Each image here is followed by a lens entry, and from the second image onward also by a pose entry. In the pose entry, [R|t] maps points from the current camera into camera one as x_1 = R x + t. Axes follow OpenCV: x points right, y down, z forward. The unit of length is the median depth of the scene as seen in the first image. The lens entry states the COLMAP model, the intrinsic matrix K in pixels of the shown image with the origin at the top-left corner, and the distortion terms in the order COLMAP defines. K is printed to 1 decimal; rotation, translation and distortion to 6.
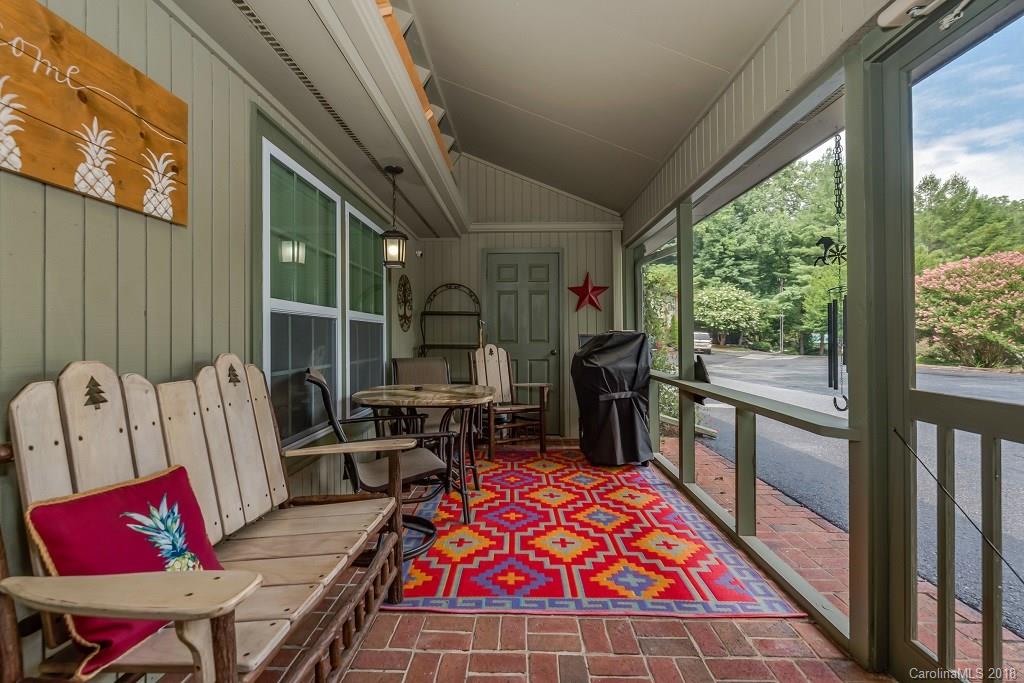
lens RADIAL K [[462.3, 0, 508.8], [0, 462.3, 337.1], [0, 0, 1]] dist [-0.003384, 0.000259]
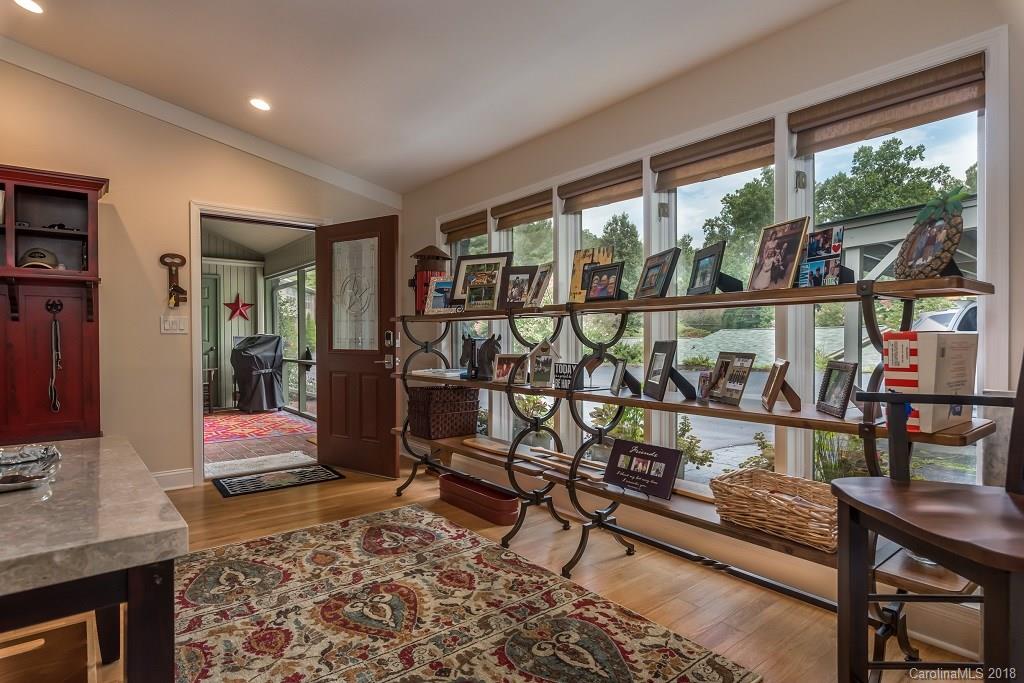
lens RADIAL K [[523.7, 0, 508.6], [0, 523.7, 340.3], [0, 0, 1]] dist [-0.018757, -0.000320]
pose [[0.759556, -0.002708, 0.650437, -0.308044], [-0.000186, 0.999990, 0.004381, 0.000035], [-0.650442, -0.003449, 0.759548, -0.985187]]
